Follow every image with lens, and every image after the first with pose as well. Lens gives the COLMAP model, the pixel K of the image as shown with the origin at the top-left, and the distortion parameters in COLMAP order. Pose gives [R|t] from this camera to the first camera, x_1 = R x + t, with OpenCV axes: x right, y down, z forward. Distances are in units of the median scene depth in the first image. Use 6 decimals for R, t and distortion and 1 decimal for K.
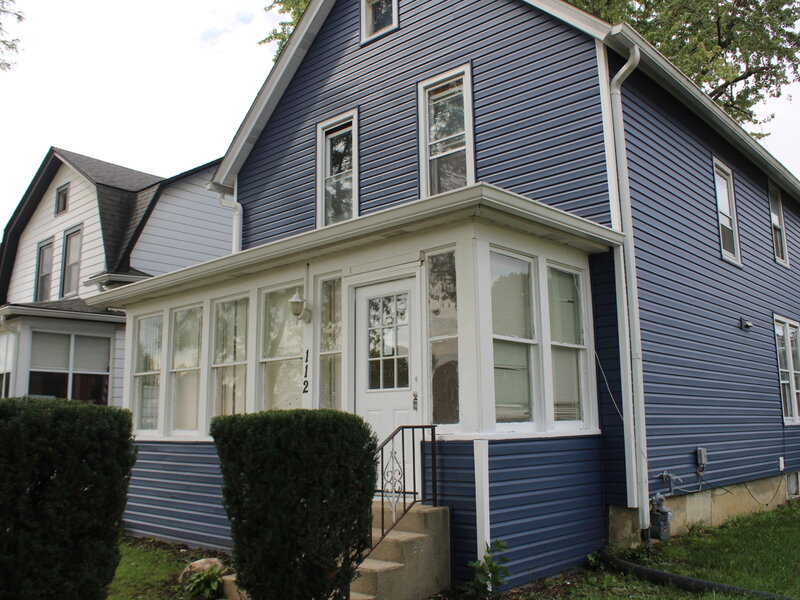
lens RADIAL K [[753.3, 0, 400.0], [0, 753.3, 300.0], [0, 0, 1]] dist [-0.172204, 0.149104]
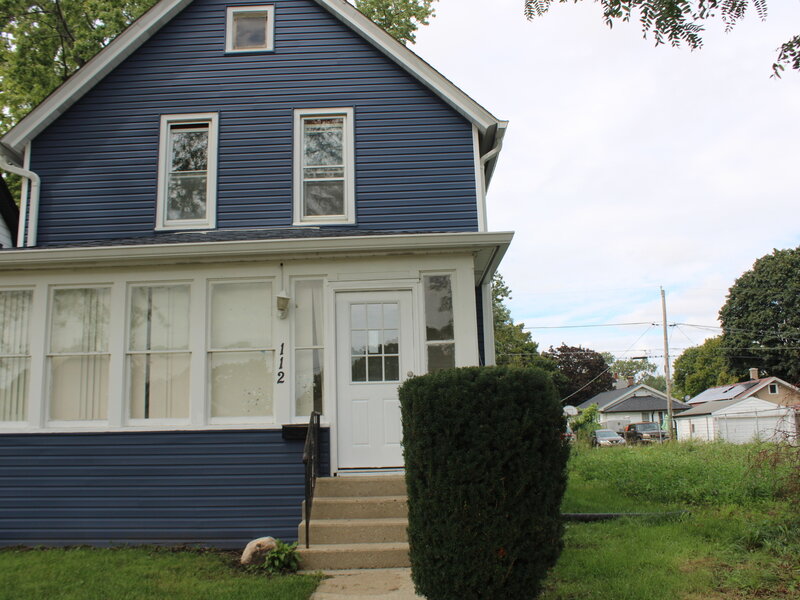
lens RADIAL K [[753.3, 0, 400.0], [0, 753.3, 300.0], [0, 0, 1]] dist [-0.172204, 0.149104]
pose [[0.749195, 0.111257, 0.652939, -0.595876], [-0.094538, 0.993660, -0.060840, 0.045608], [-0.655568, -0.016146, 0.754963, 0.064975]]
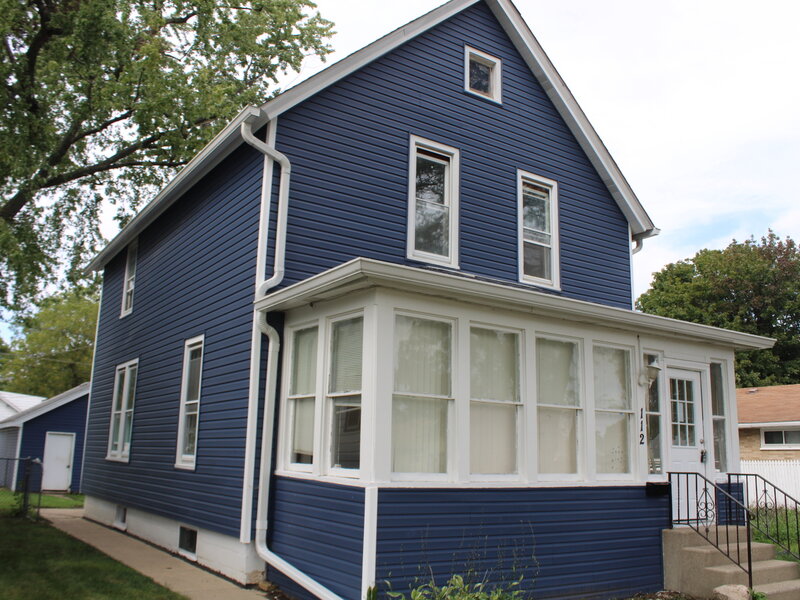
lens RADIAL K [[753.3, 0, 400.0], [0, 753.3, 300.0], [0, 0, 1]] dist [-0.172204, 0.149104]
pose [[0.238139, 0.223550, 0.945154, -1.155675], [-0.195925, 0.964201, -0.178690, 0.157120], [-0.951264, -0.142626, 0.273413, 0.901633]]
